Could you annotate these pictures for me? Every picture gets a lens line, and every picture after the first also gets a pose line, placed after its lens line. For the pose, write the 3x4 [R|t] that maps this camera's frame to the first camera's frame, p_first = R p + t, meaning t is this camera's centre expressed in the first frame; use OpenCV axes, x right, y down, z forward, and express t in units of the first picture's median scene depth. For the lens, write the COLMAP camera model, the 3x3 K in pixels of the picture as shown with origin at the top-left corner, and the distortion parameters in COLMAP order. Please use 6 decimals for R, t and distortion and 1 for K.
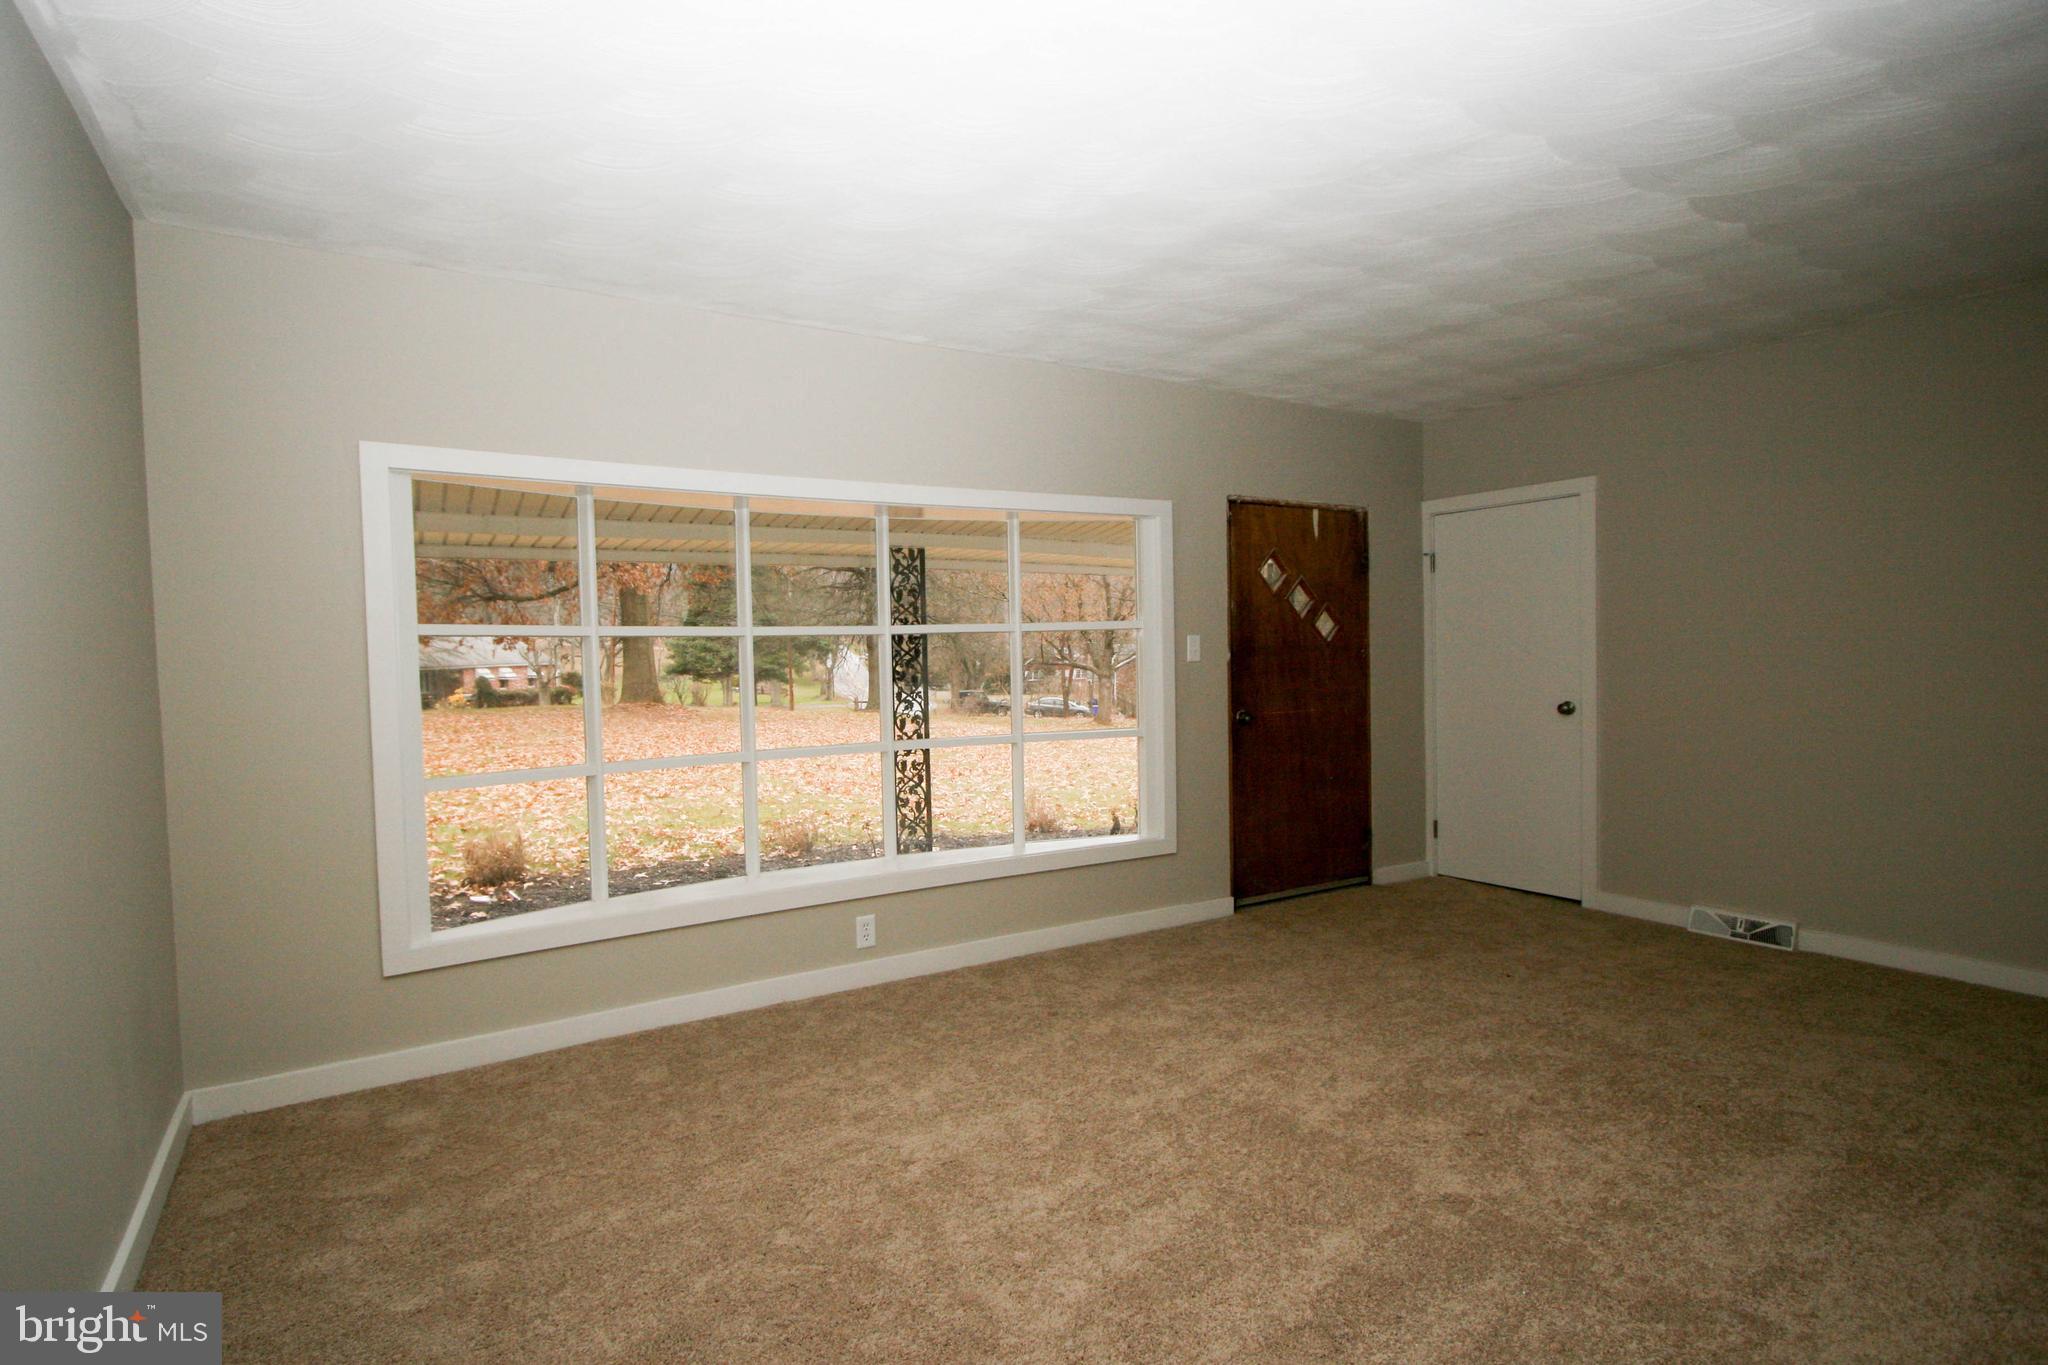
lens RADIAL K [[1025.5, 0, 1009.4], [0, 1025.5, 684.5], [0, 0, 1]] dist [-0.003801, 0.002520]
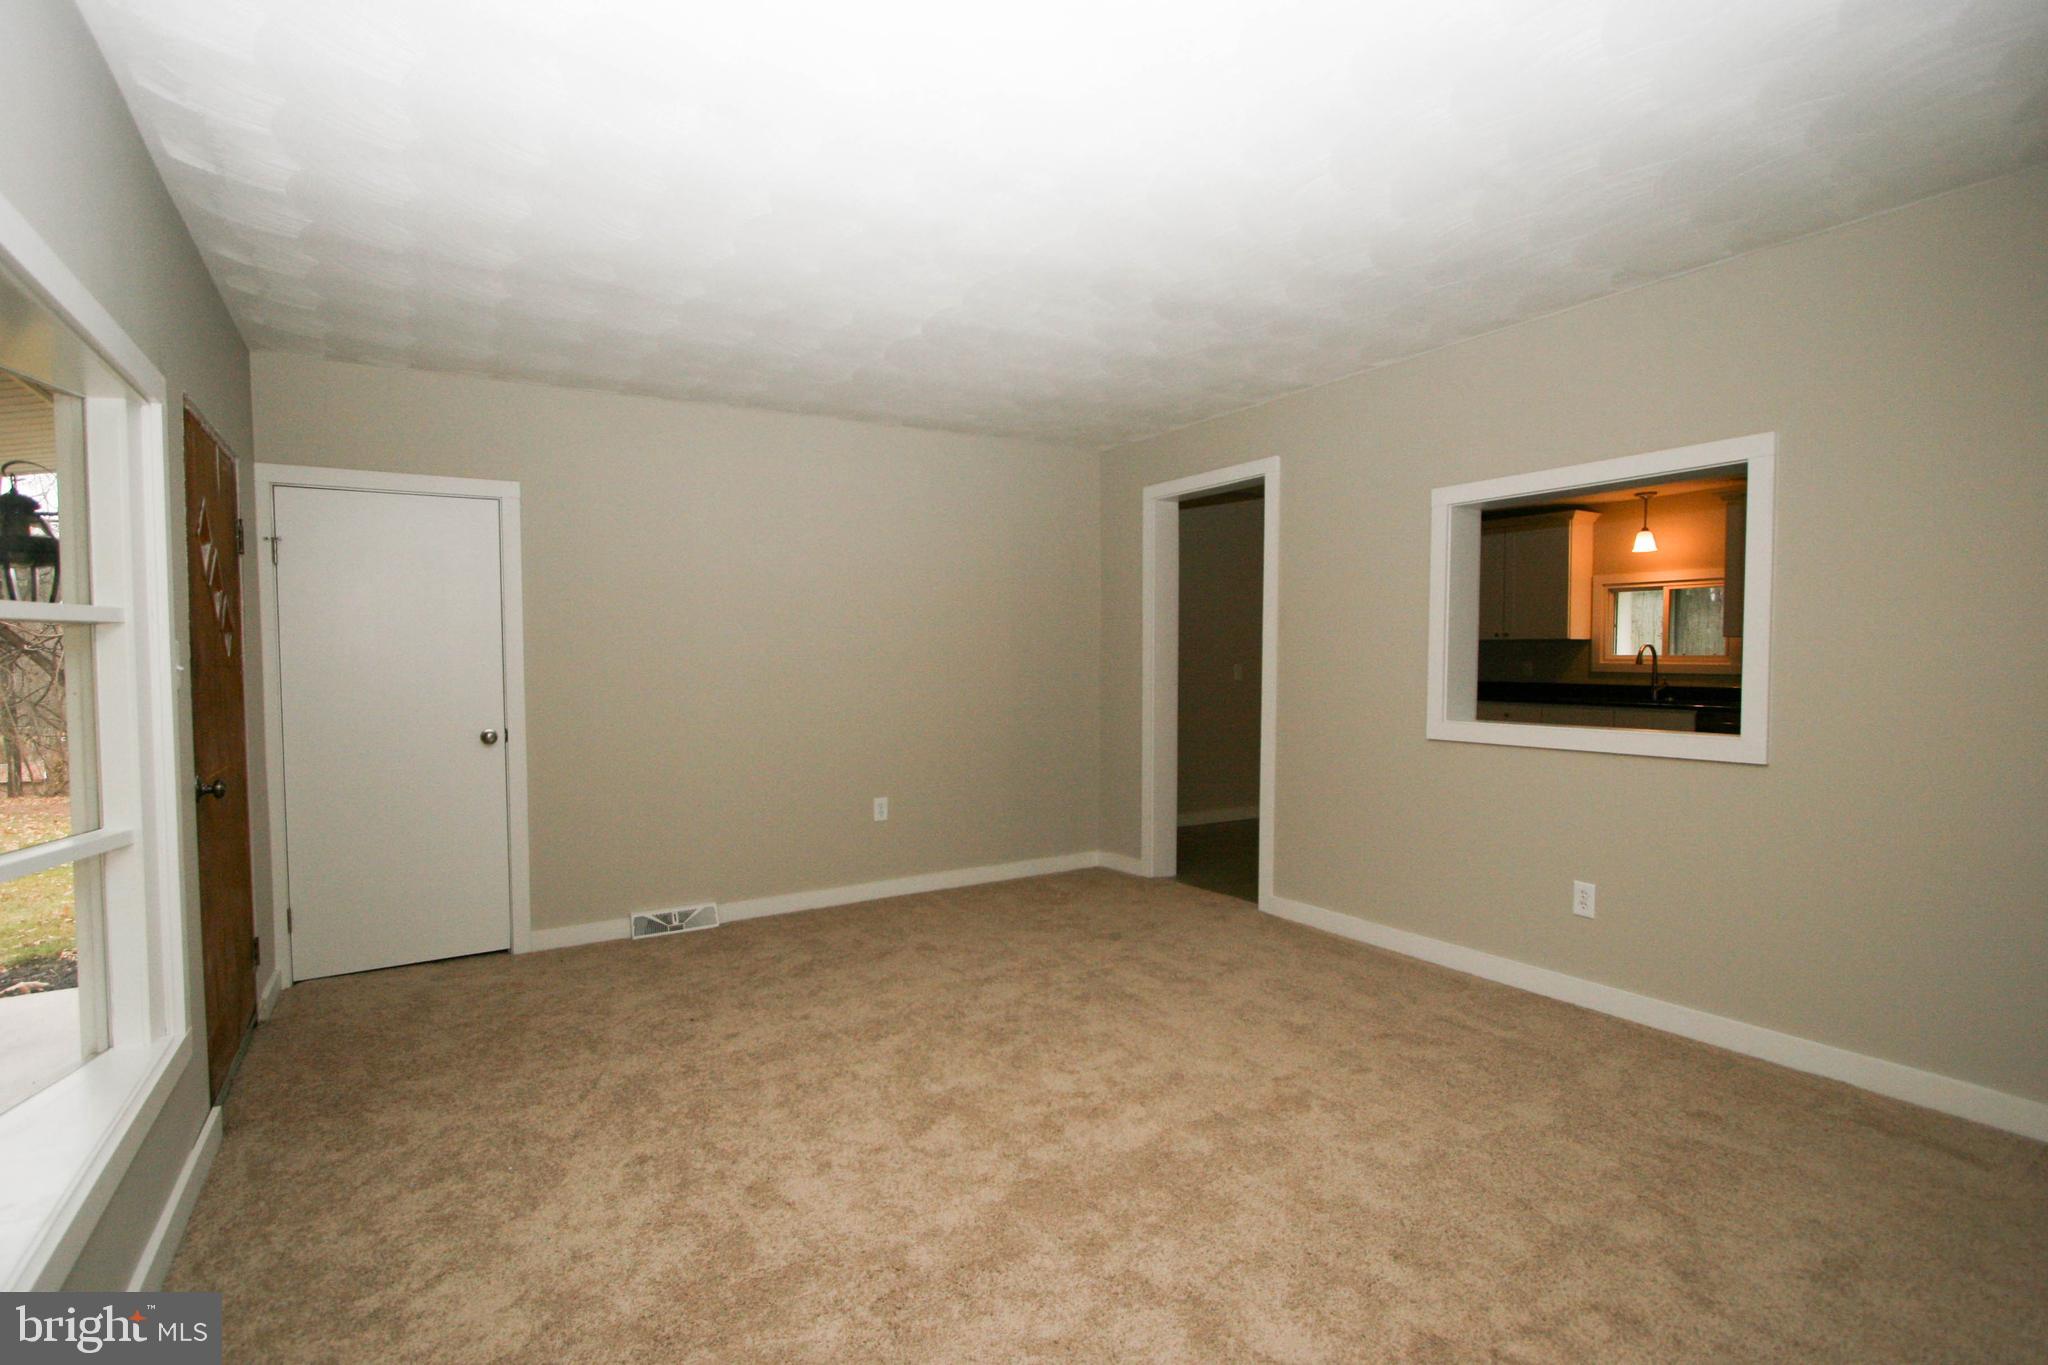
lens RADIAL K [[1025.5, 0, 1015.5], [0, 1025.5, 667.5], [0, 0, 1]] dist [-0.003801, 0.002520]
pose [[0.000592, 0.004409, 0.999990, -0.407277], [0.039981, 0.999191, -0.004430, -0.017050], [-0.999200, 0.039984, 0.000416, 0.642456]]
